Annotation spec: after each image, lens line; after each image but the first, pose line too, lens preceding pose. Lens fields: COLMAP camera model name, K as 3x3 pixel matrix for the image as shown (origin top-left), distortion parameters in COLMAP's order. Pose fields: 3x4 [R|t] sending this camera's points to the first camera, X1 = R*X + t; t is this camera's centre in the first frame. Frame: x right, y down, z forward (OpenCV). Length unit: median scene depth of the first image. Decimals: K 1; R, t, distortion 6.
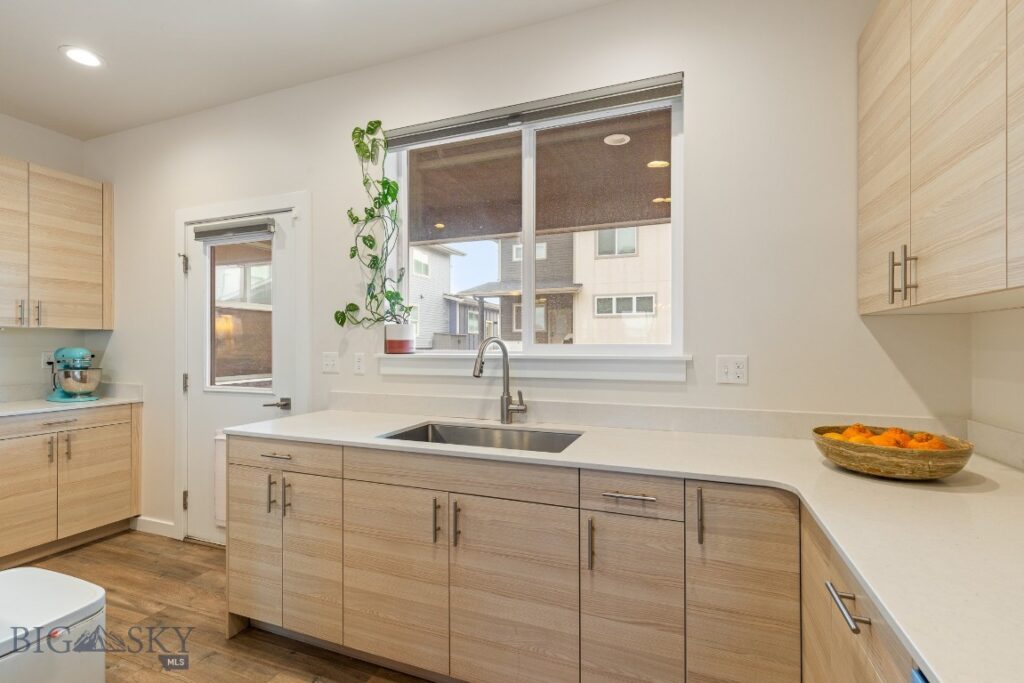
lens RADIAL K [[461.6, 0, 515.1], [0, 461.6, 345.8], [0, 0, 1]] dist [0.010888, -0.003412]
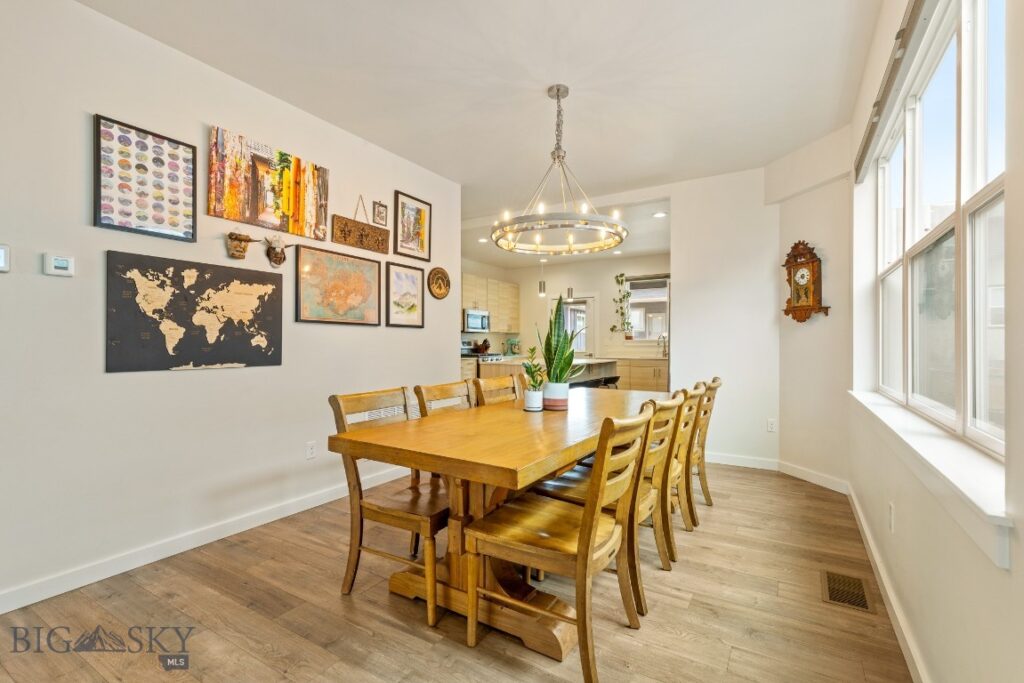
lens RADIAL K [[461.6, 0, 515.4], [0, 461.6, 339.0], [0, 0, 1]] dist [0.010888, -0.003412]
pose [[0.984135, -0.001036, -0.177417, -0.484299], [-0.001028, 0.999933, -0.011546, 0.052466], [0.177417, 0.011545, 0.984068, -2.612498]]
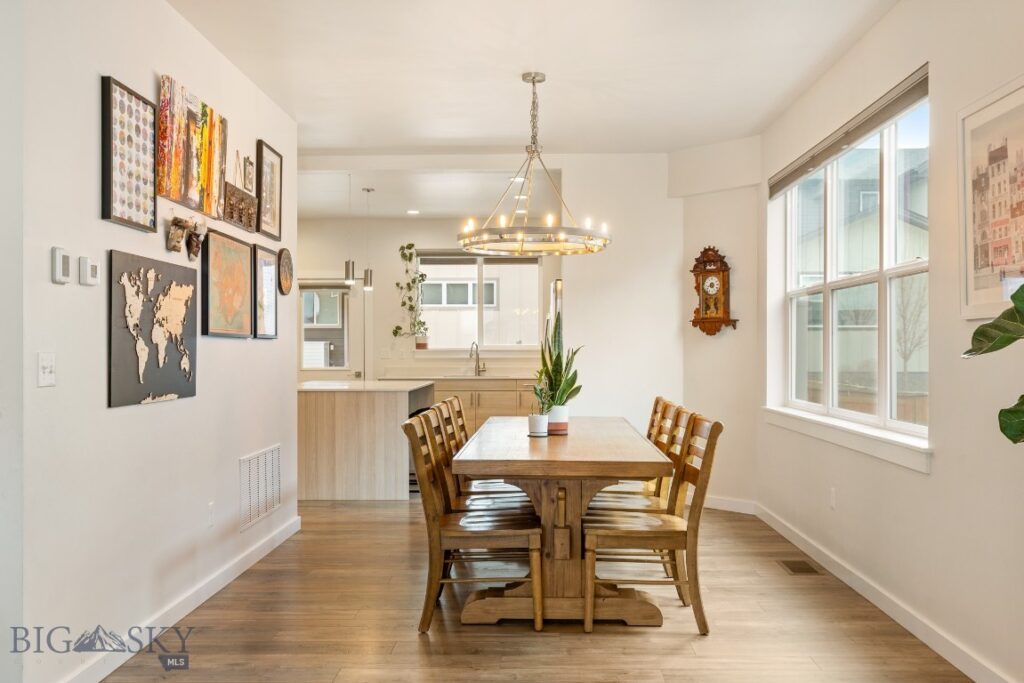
lens RADIAL K [[941.3, 0, 529.2], [0, 941.3, 340.5], [0, 0, 1]] dist [0.010934, 0.000000]
pose [[0.937639, 0.002393, 0.347603, -1.346897], [0.001115, 0.999950, -0.009890, 0.020781], [-0.347610, 0.009661, 0.937590, -3.432410]]
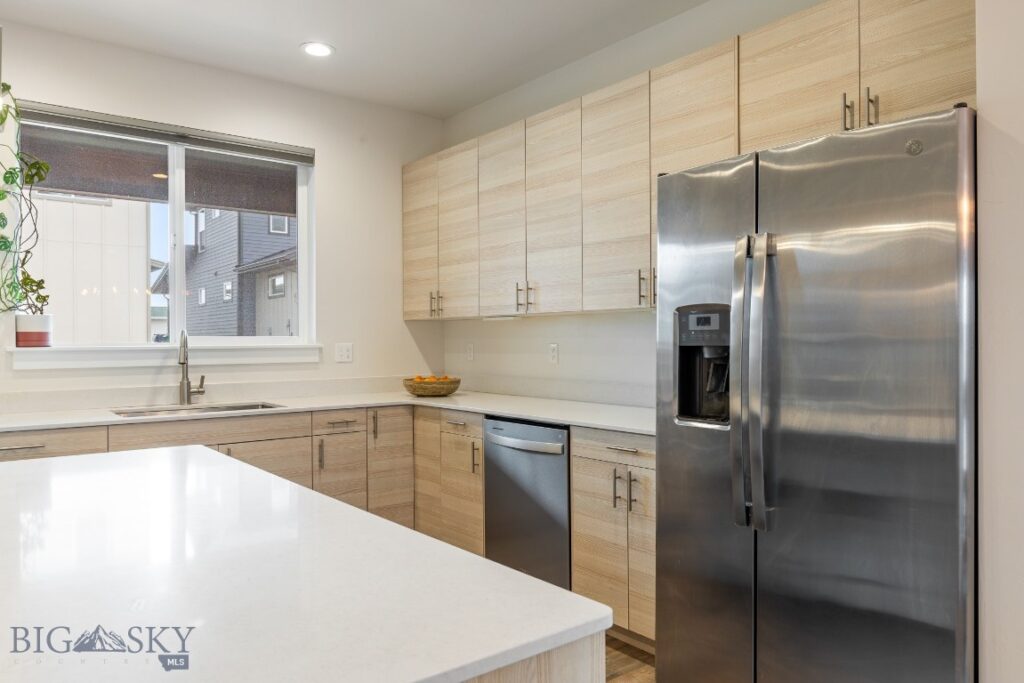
lens RADIAL K [[697.3, 0, 521.3], [0, 697.3, 343.8], [0, 0, 1]] dist [-0.002962, -0.013247]
pose [[0.500533, -0.007569, 0.865684, -0.958166], [0.005378, 0.999970, 0.005634, 0.008521], [-0.865701, 0.001836, 0.500559, -0.519809]]
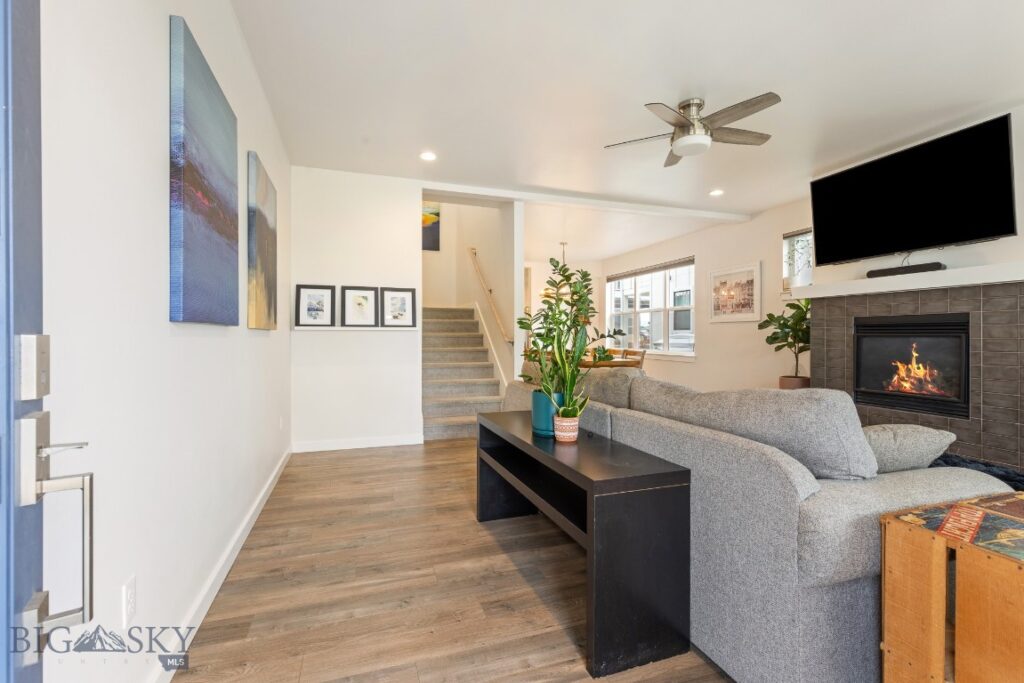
lens RADIAL K [[461.6, 0, 515.9], [0, 461.6, 336.1], [0, 0, 1]] dist [0.010888, -0.003412]
pose [[0.763781, 0.000250, 0.645476, -2.972332], [-0.000250, 1.000000, -0.000091, 0.057825], [-0.645476, -0.000091, 0.763781, -3.711748]]
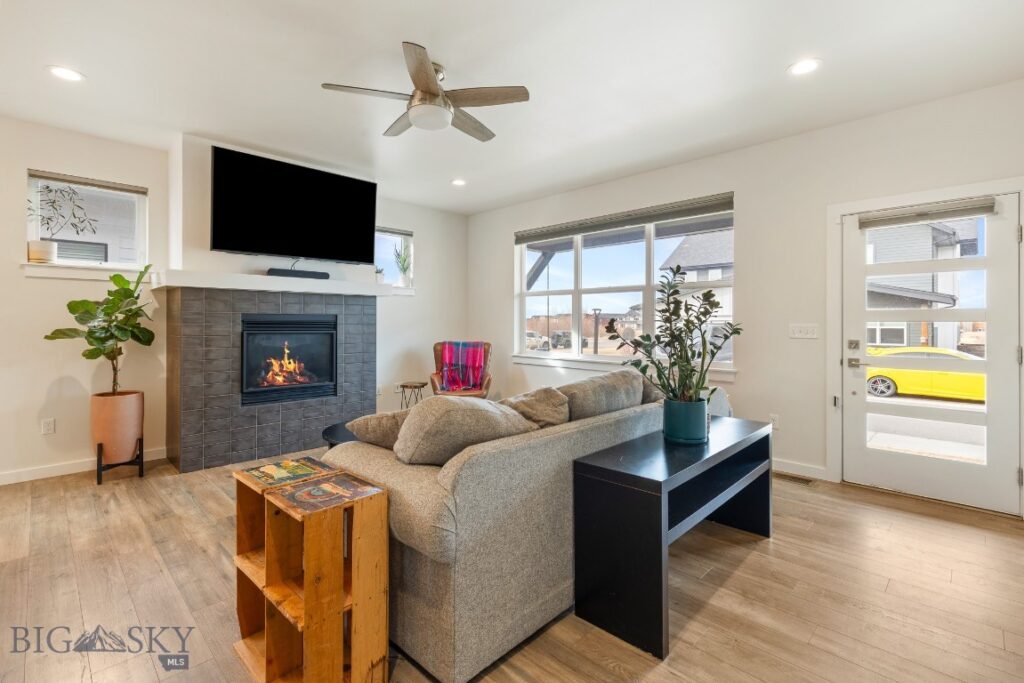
lens RADIAL K [[461.6, 0, 518.8], [0, 461.6, 323.0], [0, 0, 1]] dist [0.010888, -0.003412]
pose [[-0.914033, -0.001403, 0.405636, -2.393262], [-0.002090, 0.999997, -0.001250, 0.017949], [-0.405633, -0.001990, -0.914034, -2.074042]]
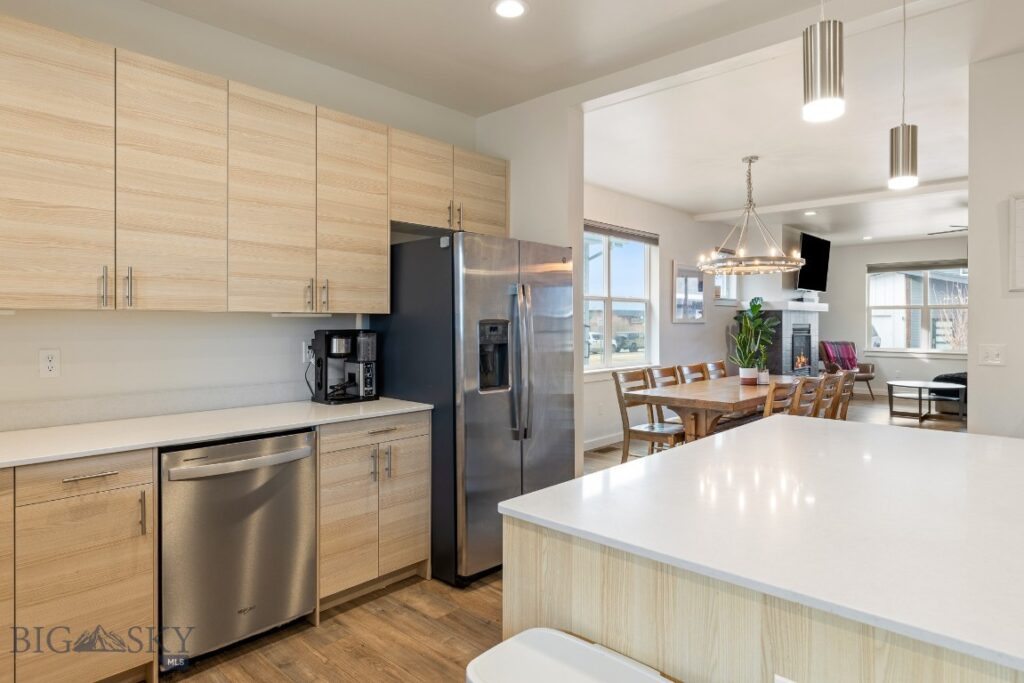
lens RADIAL K [[596.7, 0, 510.2], [0, 596.7, 326.5], [0, 0, 1]] dist [-0.000568, -0.001514]
pose [[-0.927329, -0.003246, 0.374233, -0.596581], [-0.000751, 0.999977, 0.006812, -0.027553], [-0.374246, 0.006036, -0.927310, 0.853925]]
